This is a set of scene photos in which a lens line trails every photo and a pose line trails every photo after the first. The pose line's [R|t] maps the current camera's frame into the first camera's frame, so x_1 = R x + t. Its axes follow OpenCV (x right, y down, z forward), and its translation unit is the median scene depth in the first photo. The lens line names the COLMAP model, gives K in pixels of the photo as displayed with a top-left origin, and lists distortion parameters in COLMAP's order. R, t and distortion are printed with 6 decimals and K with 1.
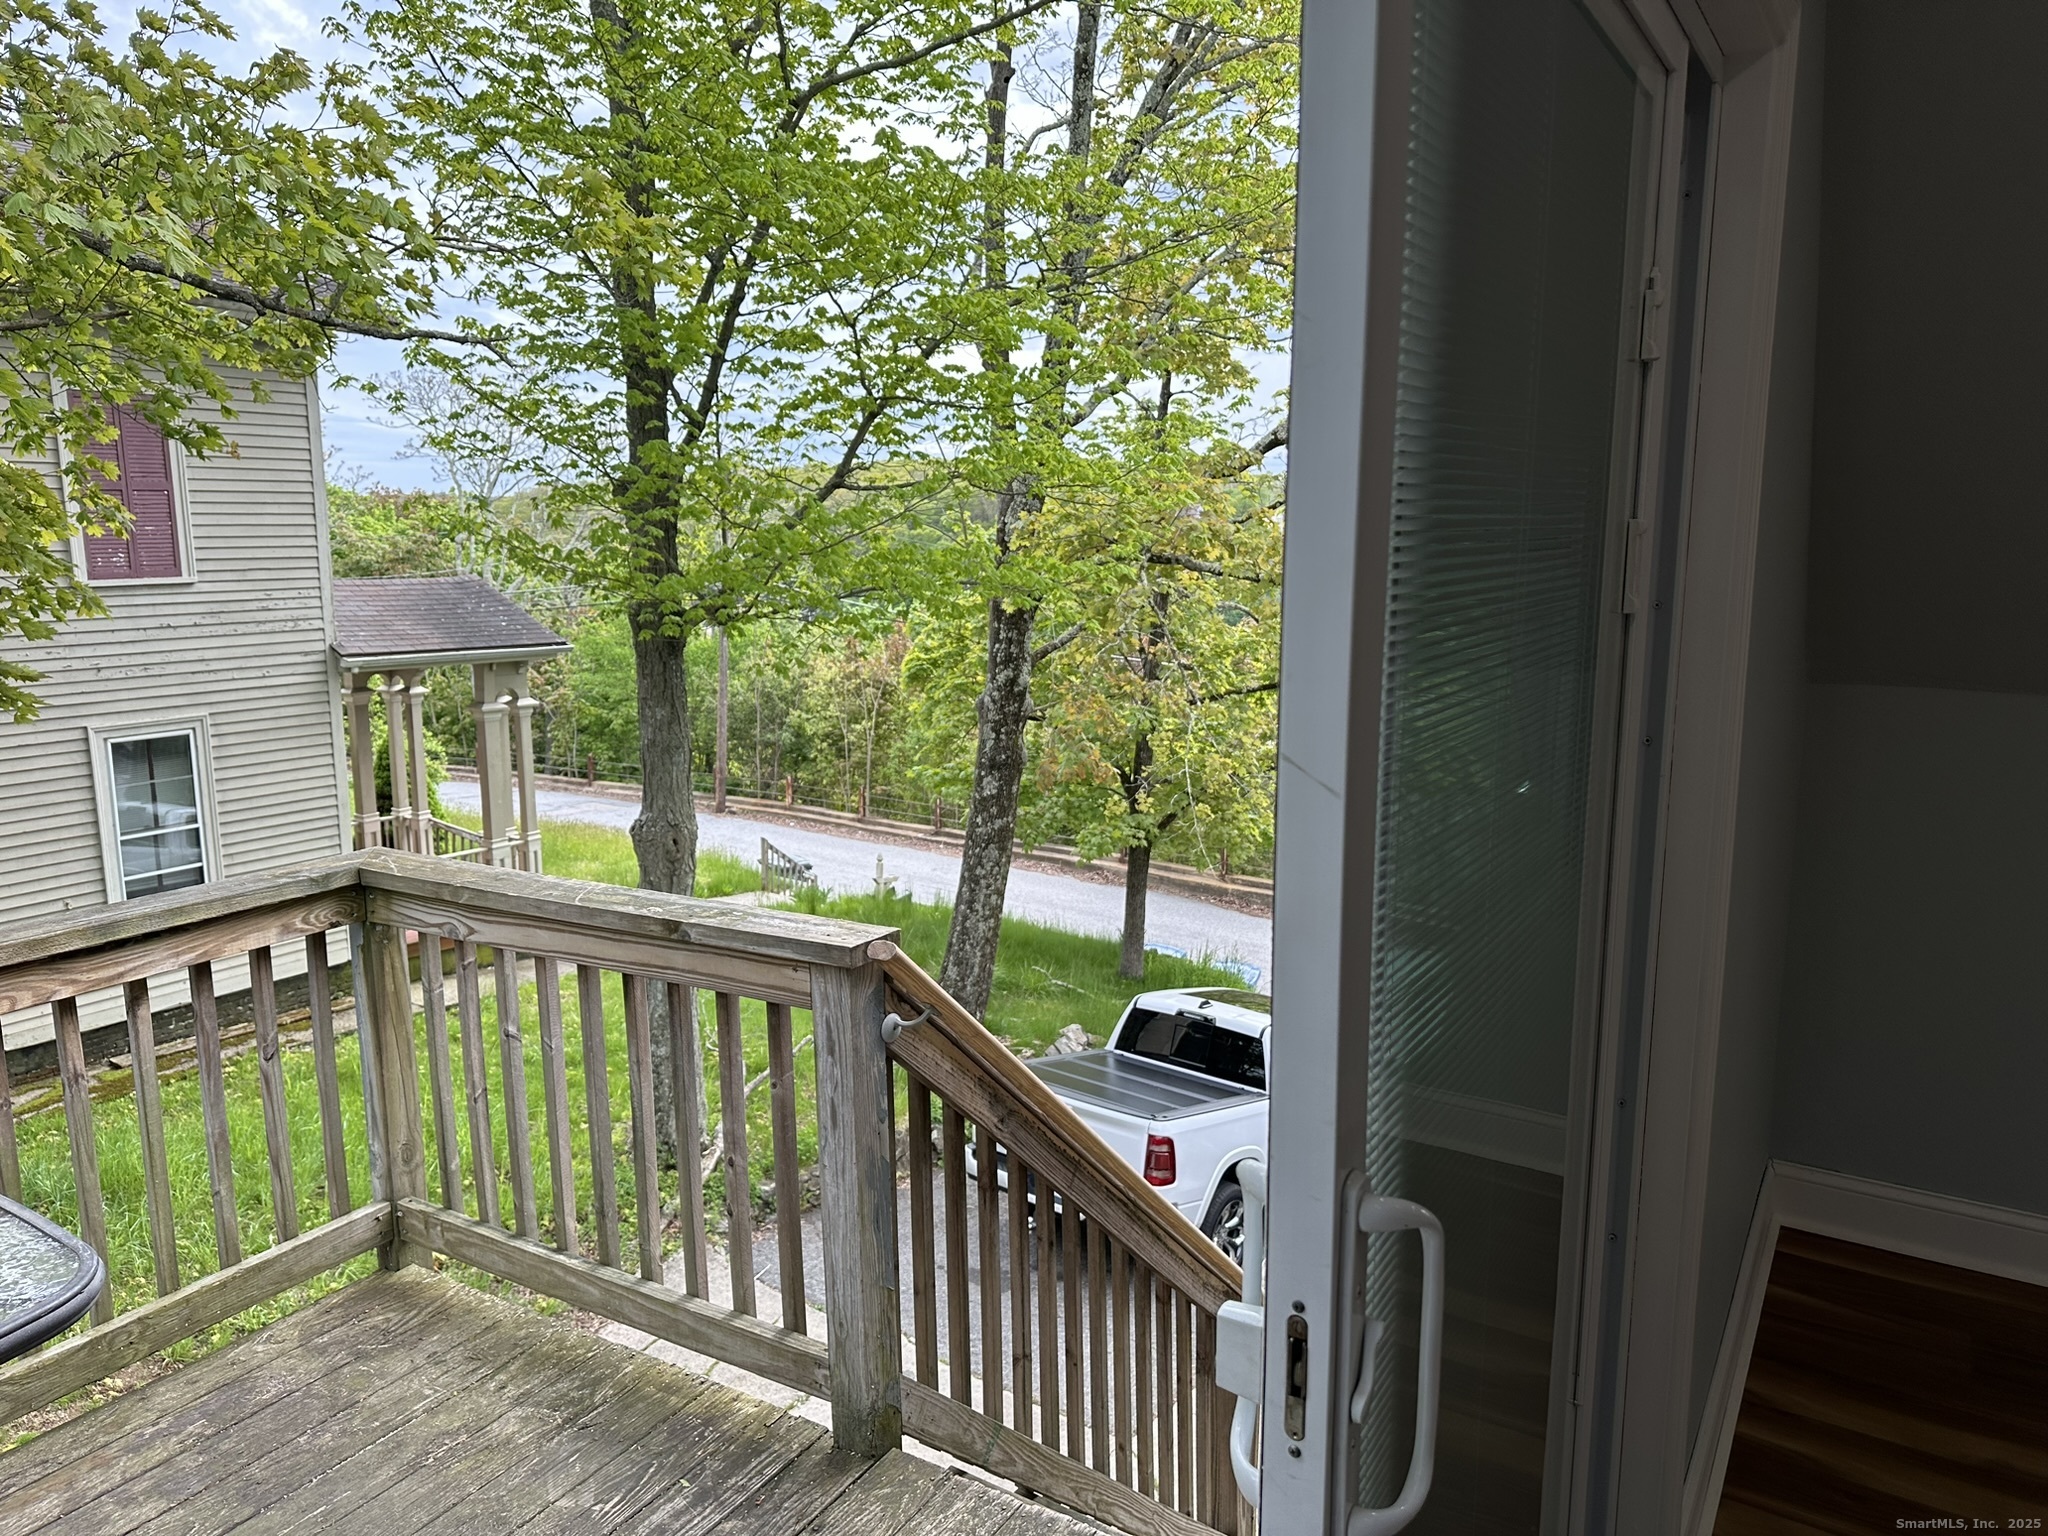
lens RADIAL K [[1425.4, 0, 1038.4], [0, 1425.4, 772.8], [0, 0, 1]] dist [0.061478, -0.070012]
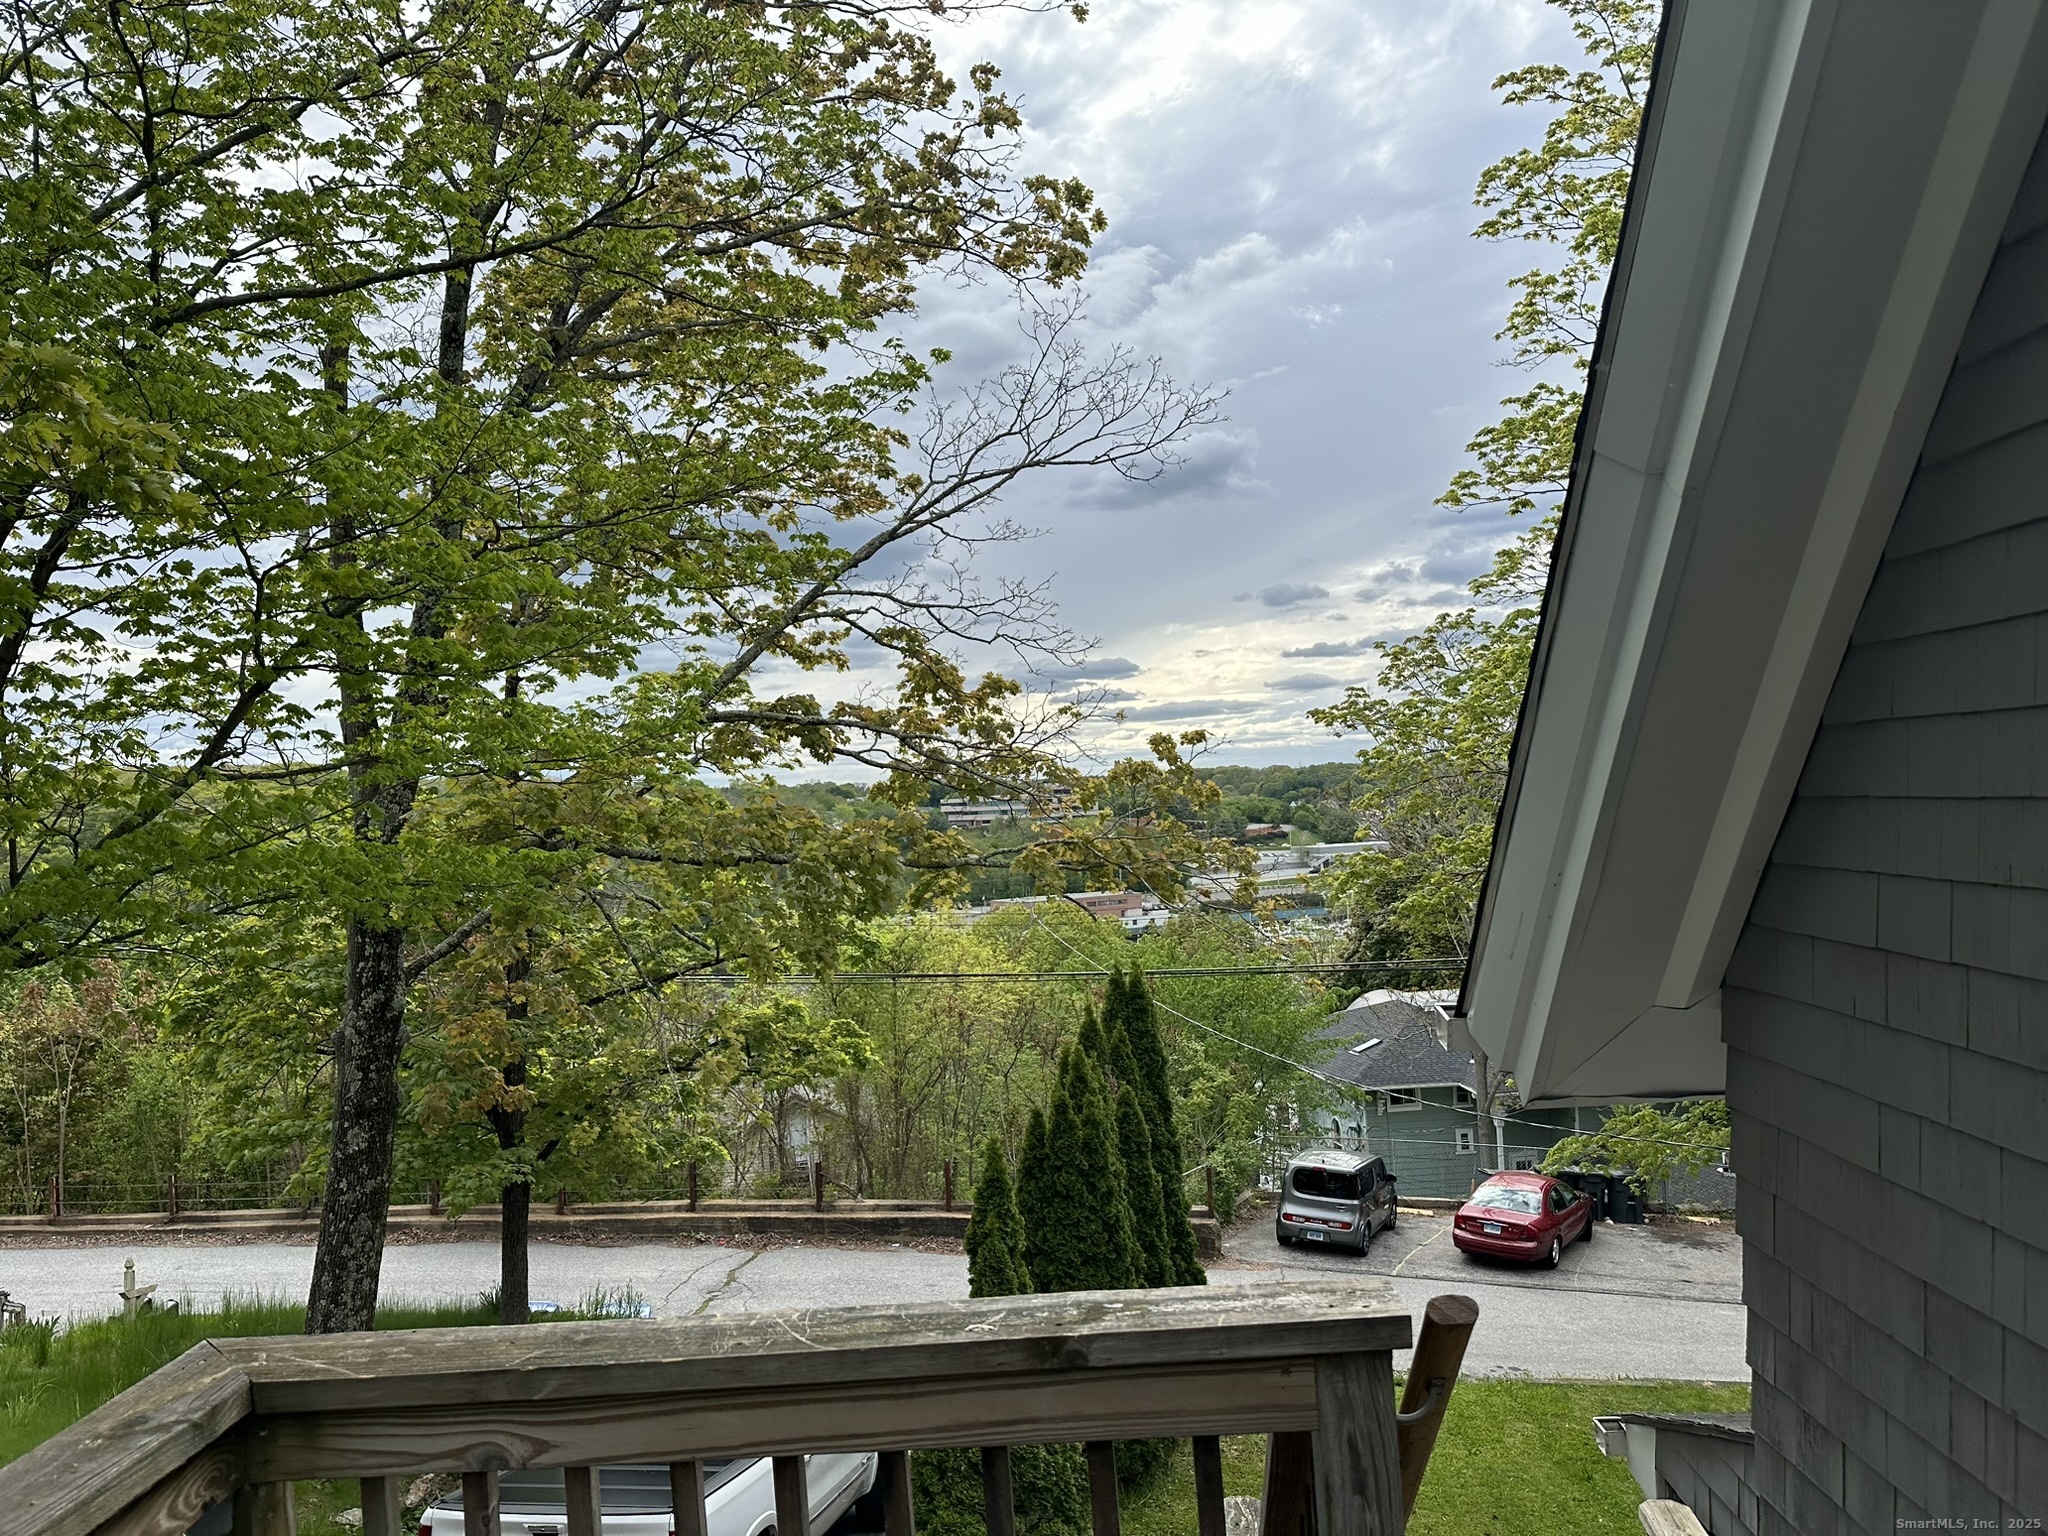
lens RADIAL K [[1425.4, 0, 1015.7], [0, 1425.4, 768.5], [0, 0, 1]] dist [0.061478, -0.070012]
pose [[0.868217, -0.029289, 0.495319, -0.108855], [0.131007, 0.976364, -0.171902, -0.006631], [-0.478577, 0.214138, 0.851533, 0.077734]]
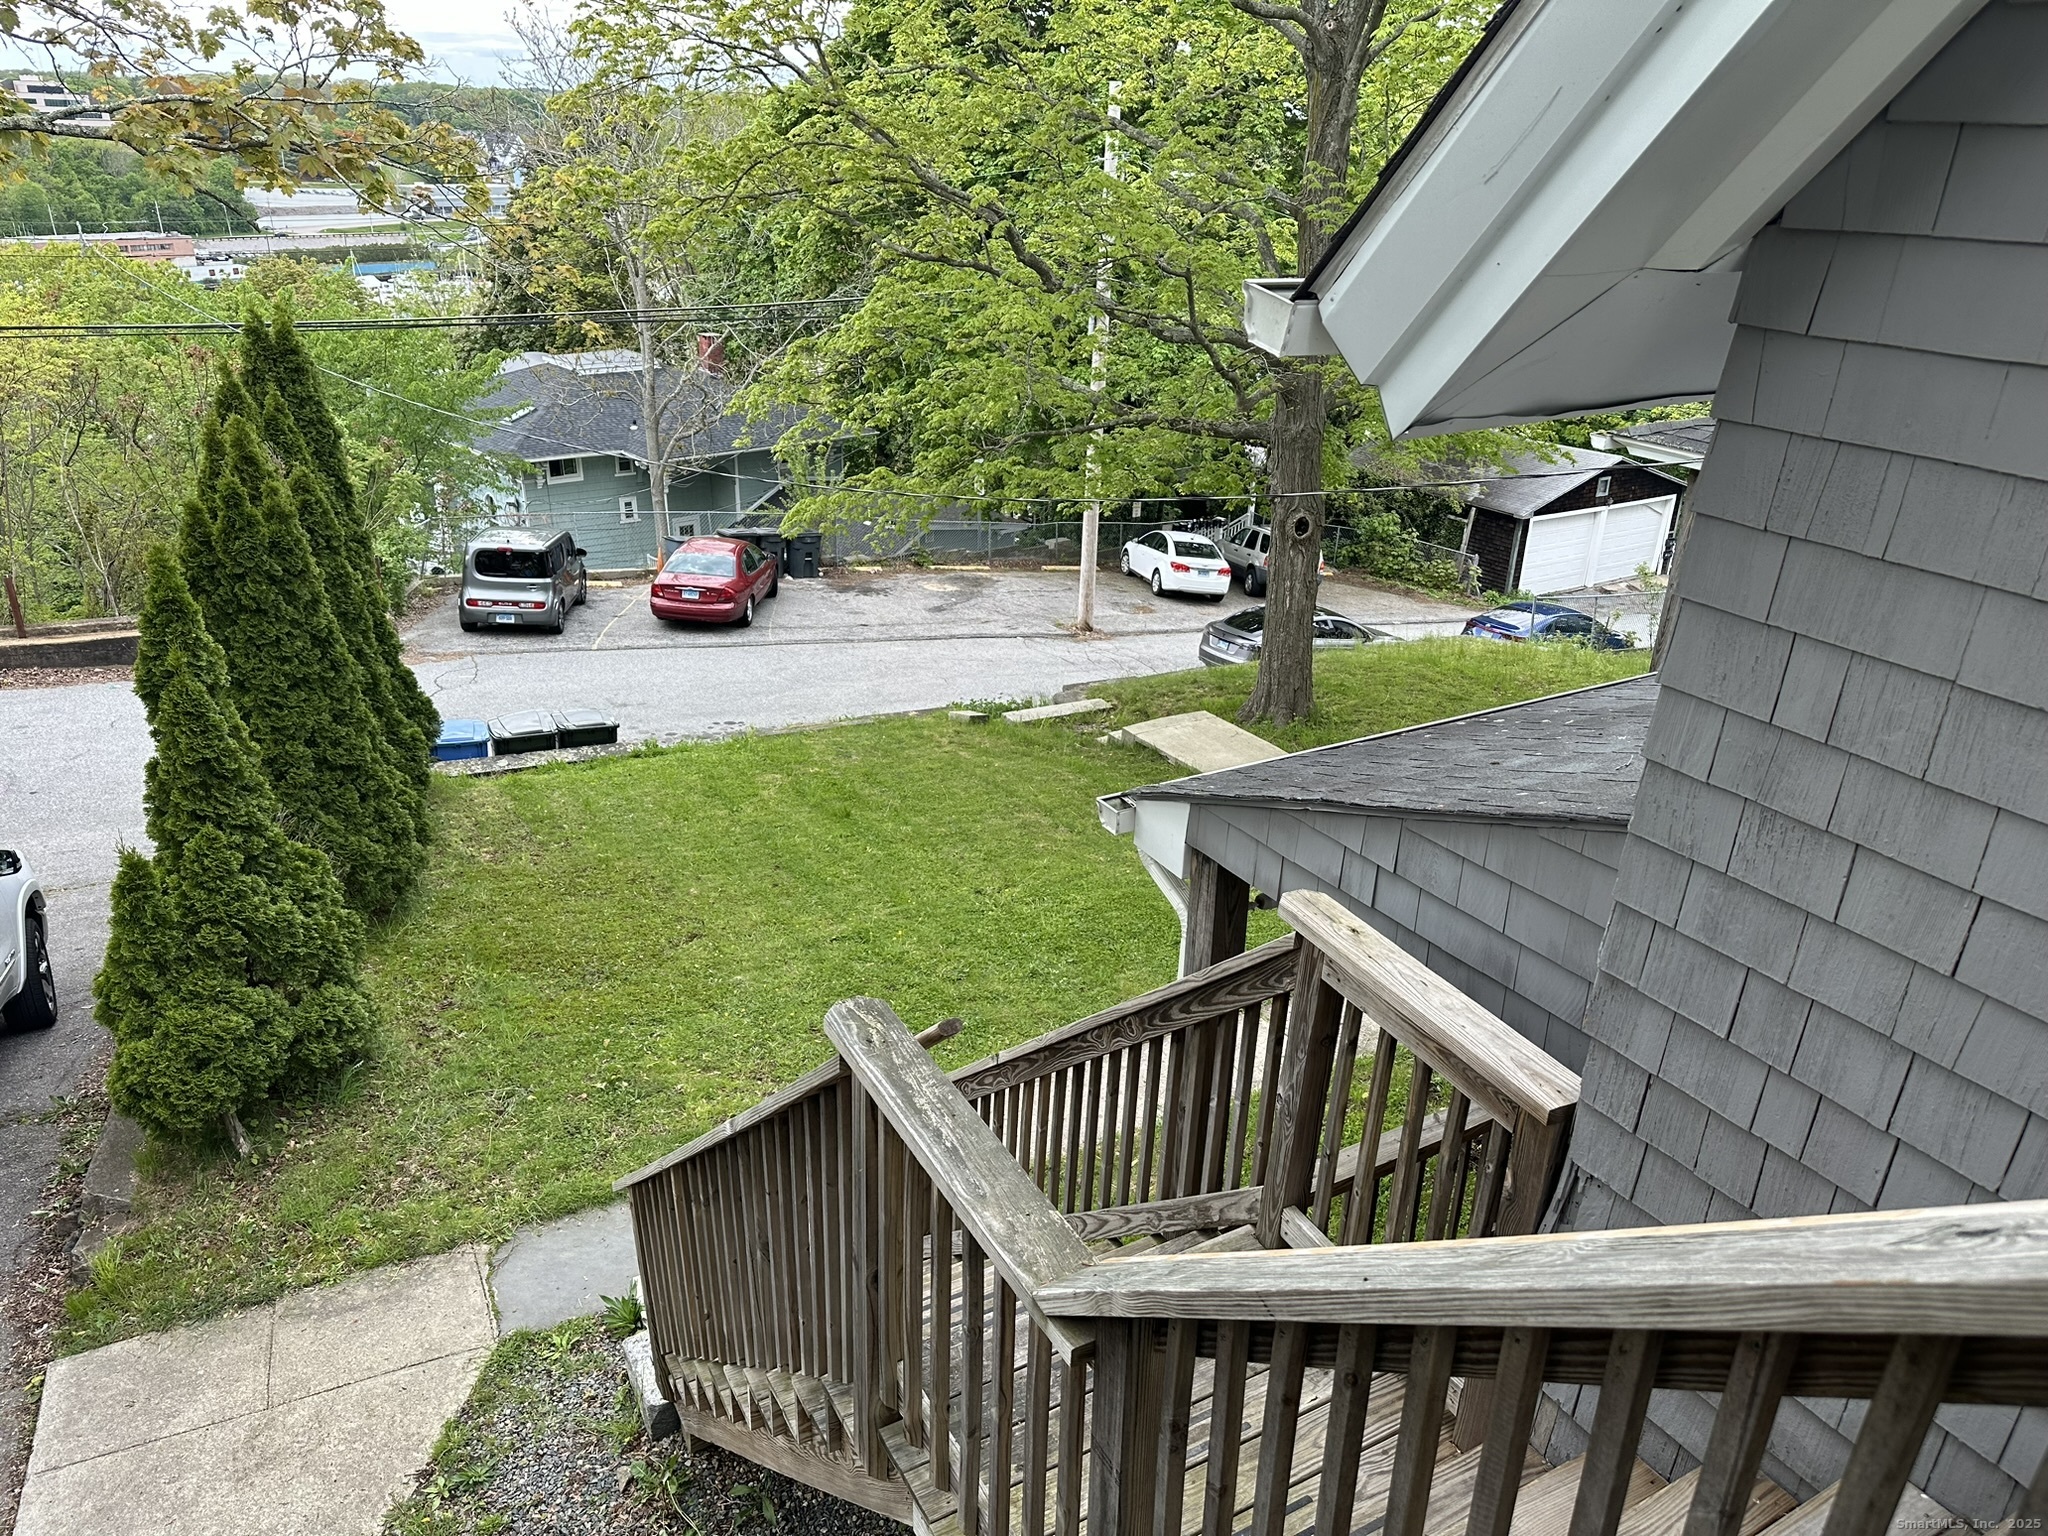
lens RADIAL K [[1425.4, 0, 1003.2], [0, 1425.4, 774.9], [0, 0, 1]] dist [0.061478, -0.070012]
pose [[0.465890, -0.348625, 0.813270, -0.103147], [0.125823, 0.935874, 0.329103, -0.006432], [-0.875851, -0.050998, 0.479879, 0.101881]]
